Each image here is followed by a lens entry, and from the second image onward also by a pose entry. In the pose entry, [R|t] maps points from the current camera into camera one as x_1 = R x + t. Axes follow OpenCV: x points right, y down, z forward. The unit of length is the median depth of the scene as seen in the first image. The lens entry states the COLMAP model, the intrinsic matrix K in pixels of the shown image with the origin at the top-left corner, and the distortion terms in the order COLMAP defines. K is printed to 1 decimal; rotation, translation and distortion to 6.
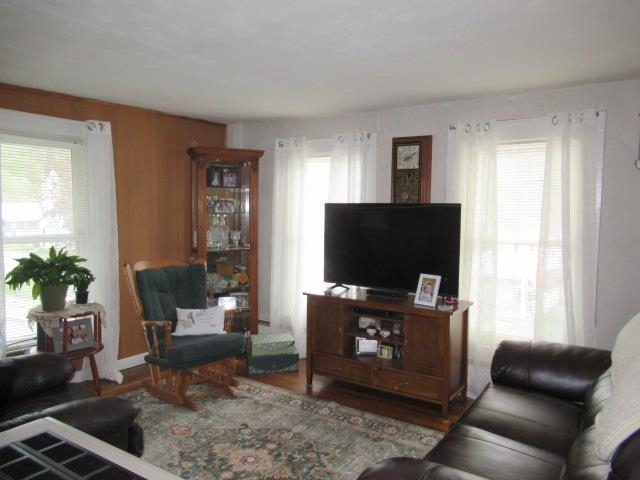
lens RADIAL K [[482.9, 0, 320.0], [0, 482.9, 240.0], [0, 0, 1]] dist [-0.003960, -0.001433]
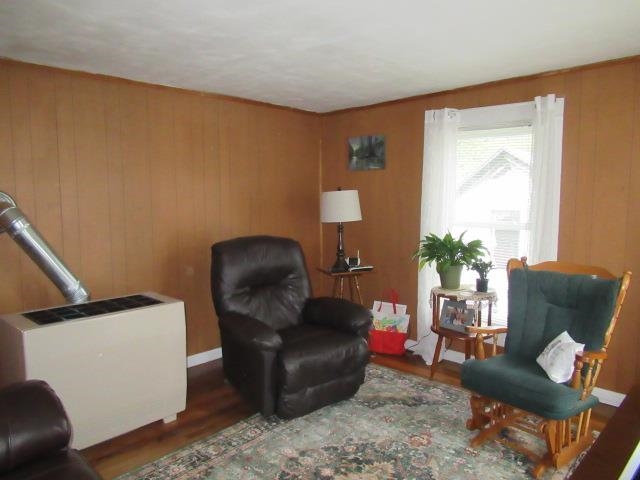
lens RADIAL K [[482.9, 0, 320.0], [0, 482.9, 240.0], [0, 0, 1]] dist [-0.003960, -0.001433]
pose [[-0.175877, 0.087843, -0.980485, 0.654835], [-0.068996, 0.992461, 0.101293, -0.064510], [0.981991, 0.085464, -0.168490, 1.013309]]
